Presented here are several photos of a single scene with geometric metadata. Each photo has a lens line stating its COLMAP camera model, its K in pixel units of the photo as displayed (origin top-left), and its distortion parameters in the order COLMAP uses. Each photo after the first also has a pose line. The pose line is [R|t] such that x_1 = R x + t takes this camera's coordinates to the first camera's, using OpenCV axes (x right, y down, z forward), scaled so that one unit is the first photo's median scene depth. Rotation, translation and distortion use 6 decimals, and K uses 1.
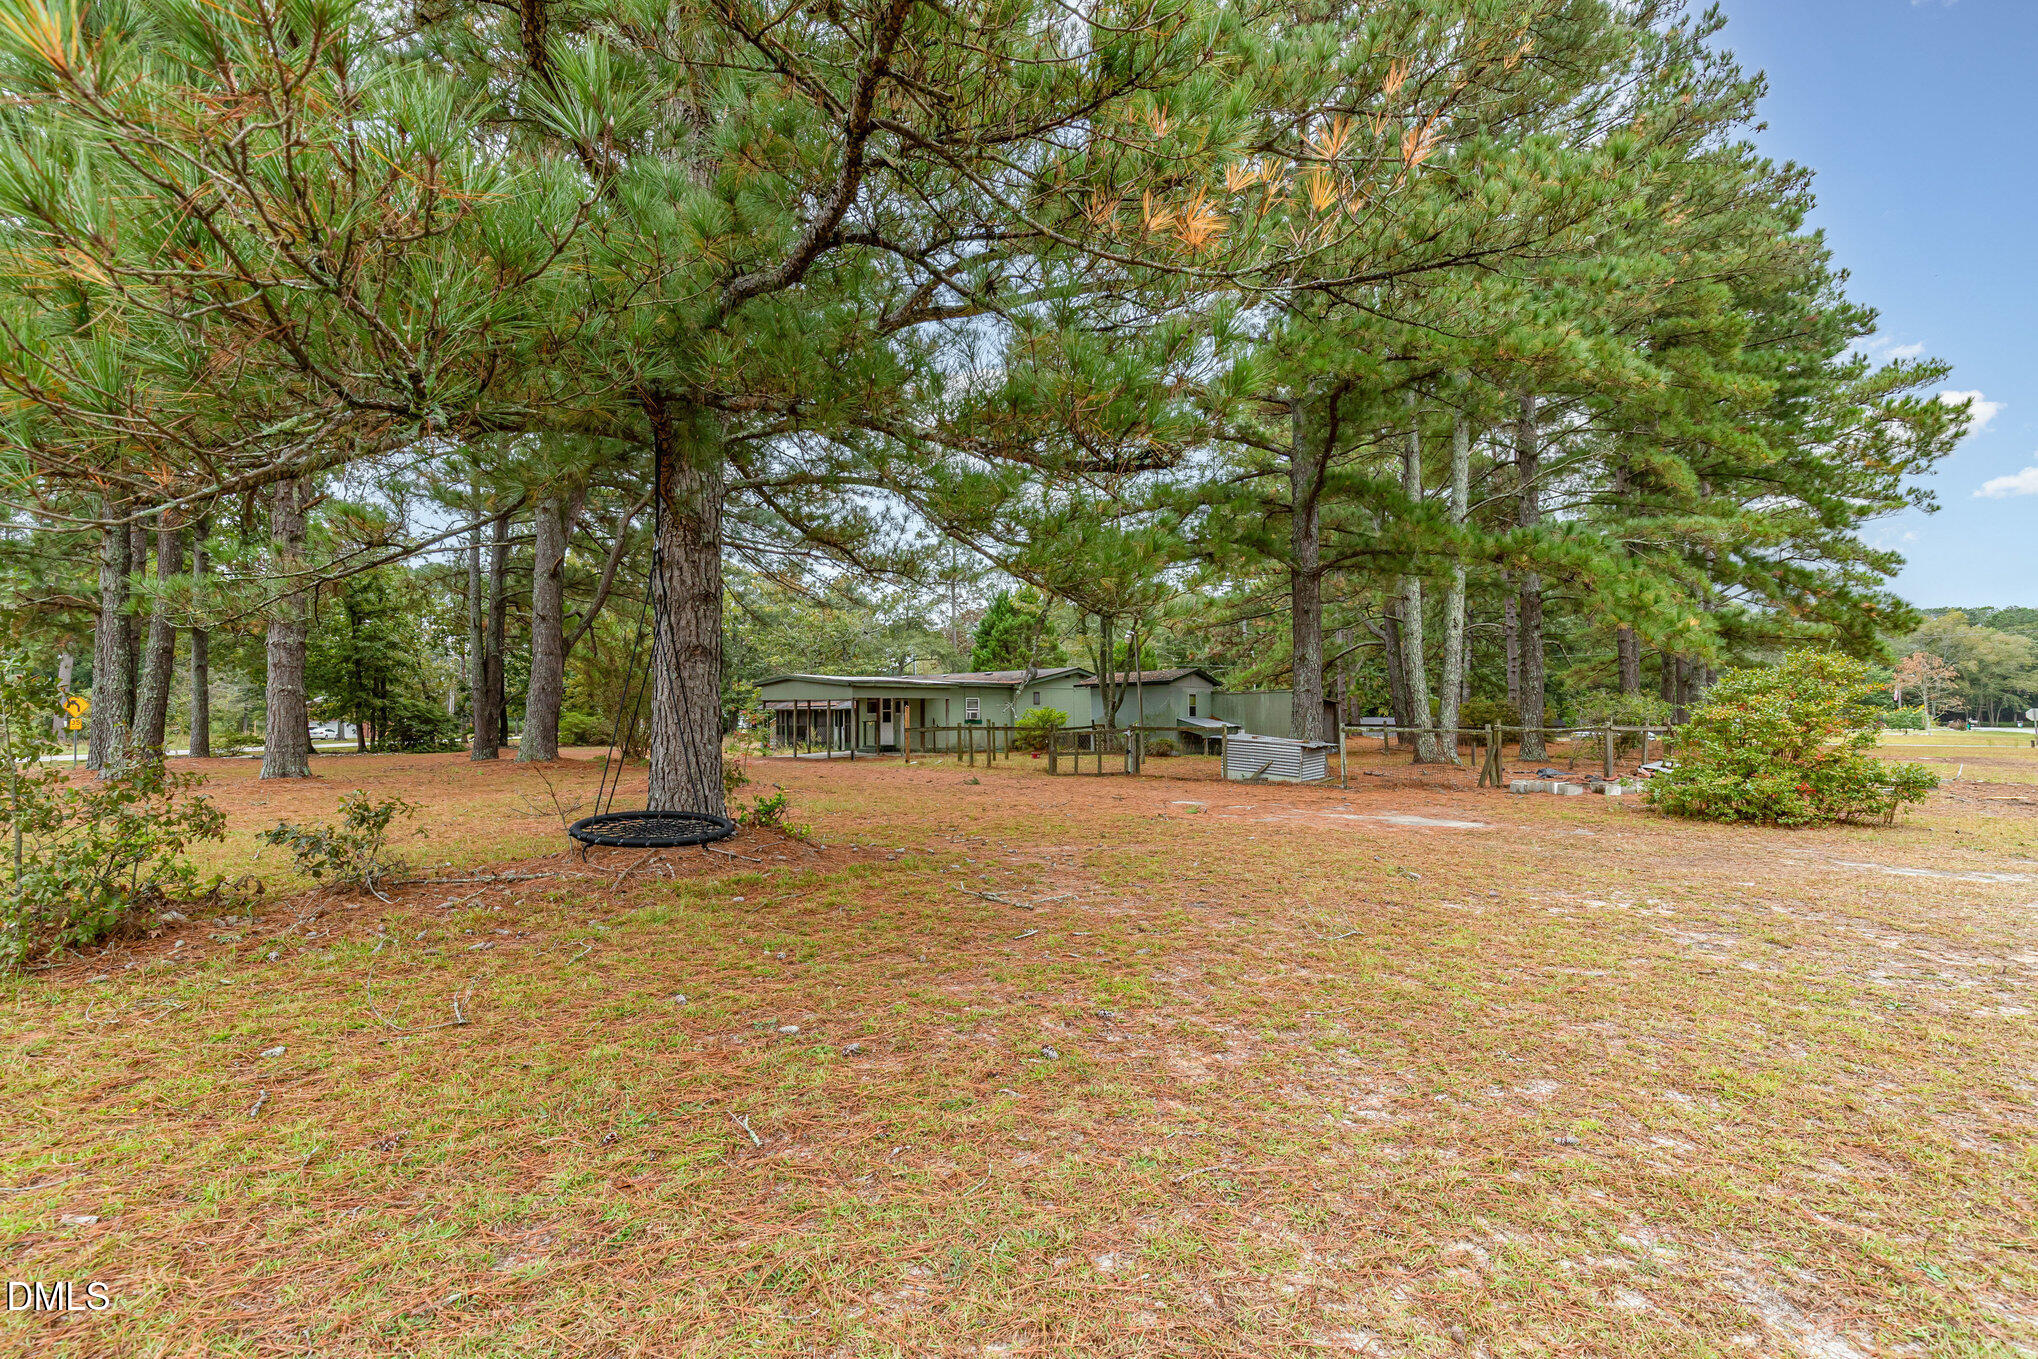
lens RADIAL K [[896.5, 0, 1016.1], [0, 896.5, 687.3], [0, 0, 1]] dist [0.000272, 0.000052]
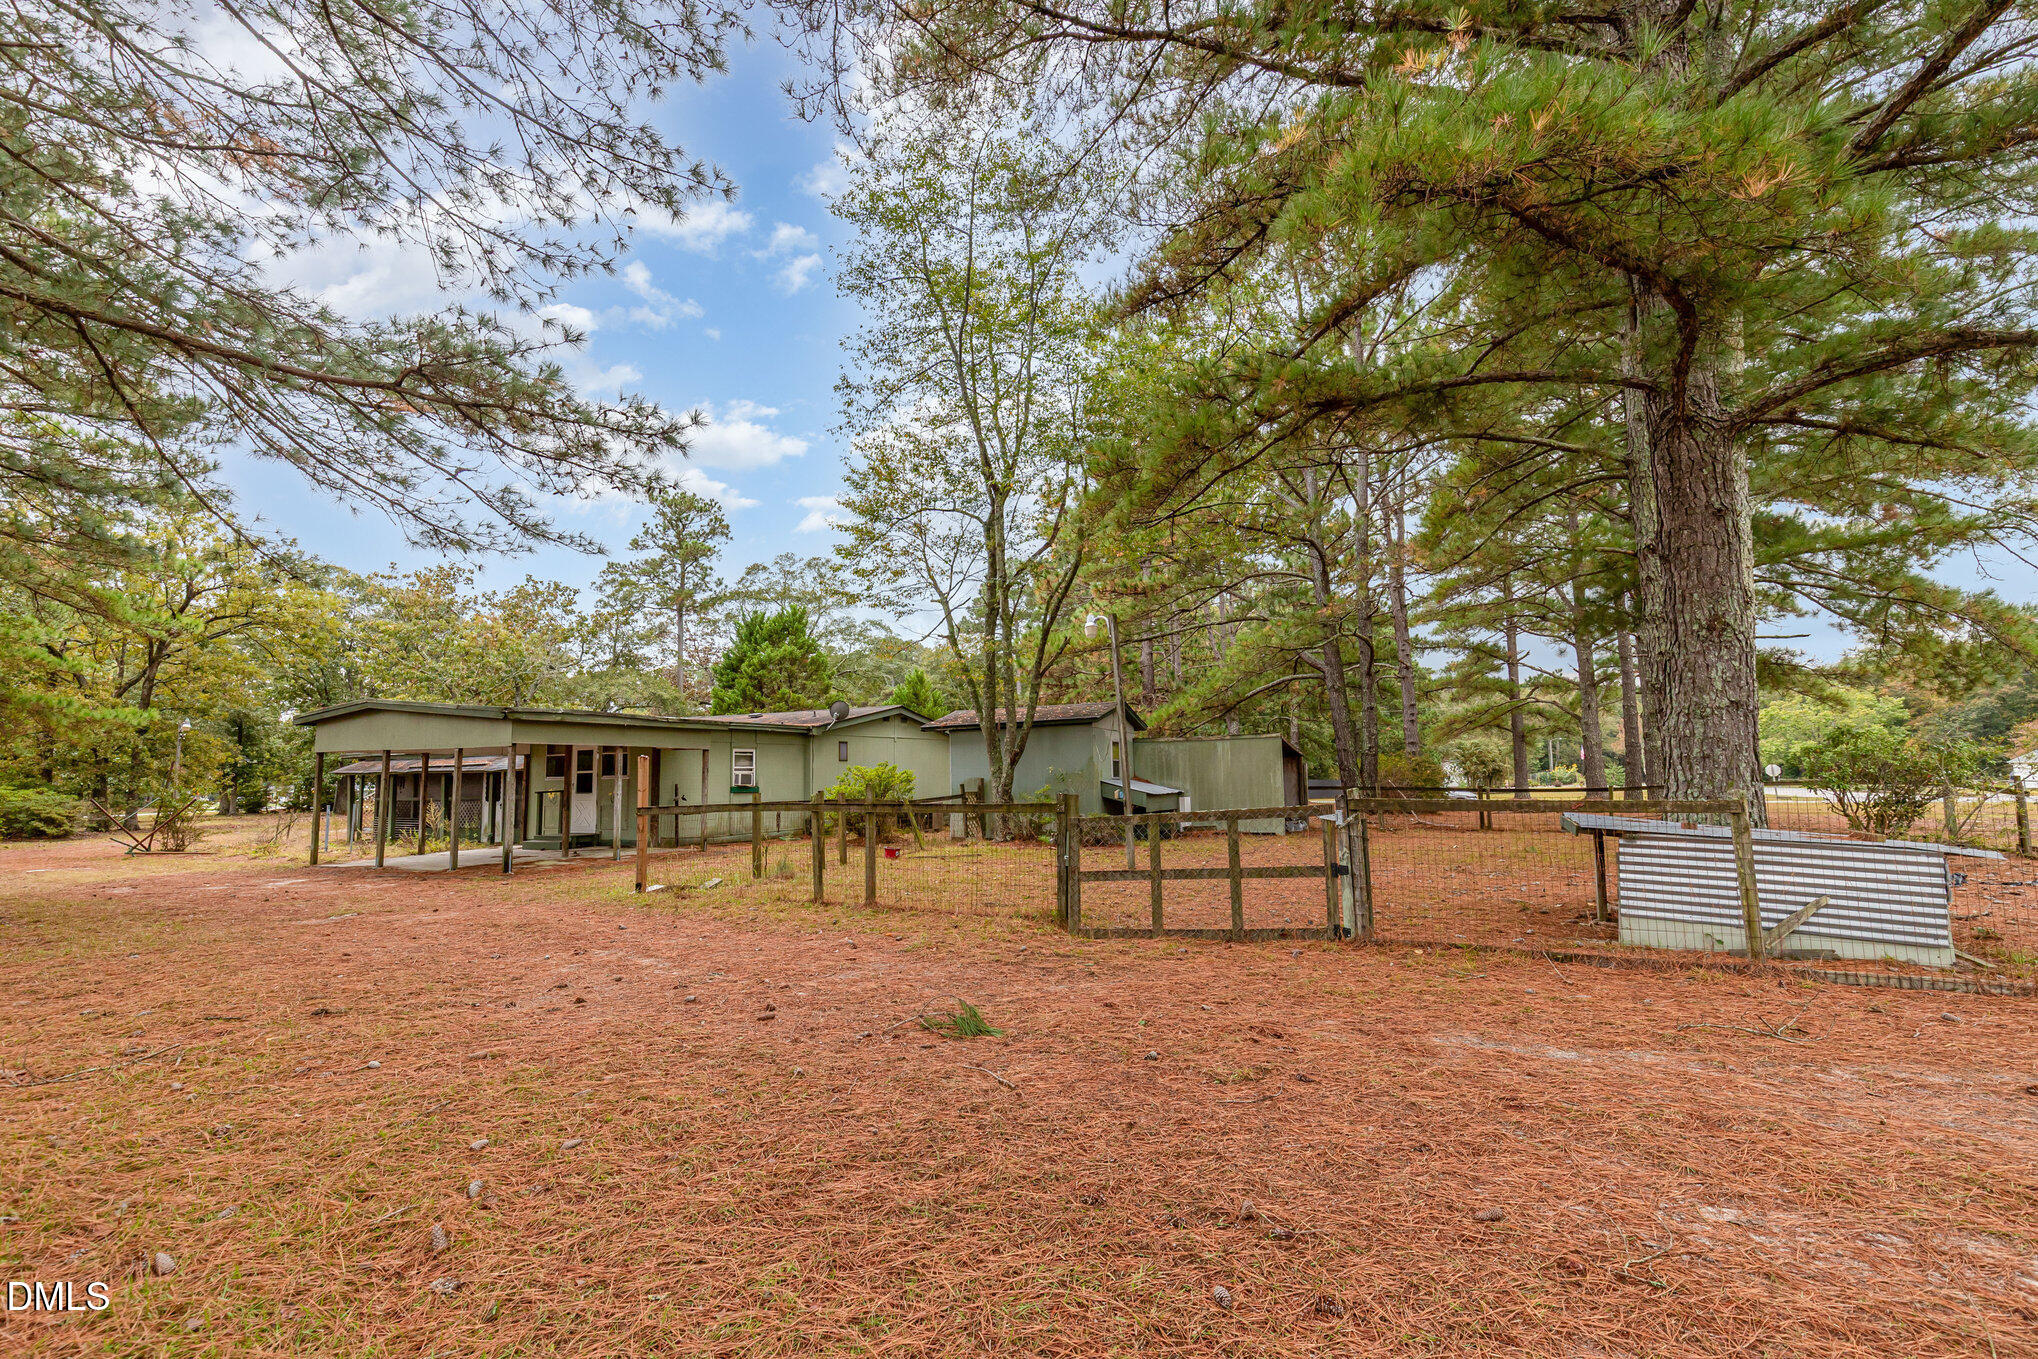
lens RADIAL K [[896.5, 0, 1026.2], [0, 896.5, 676.8], [0, 0, 1]] dist [0.000272, 0.000052]
pose [[0.949101, 0.024249, 0.314038, -0.061813], [0.001482, 0.996677, -0.081438, 0.012671], [-0.314969, 0.077758, 0.945911, 0.390328]]
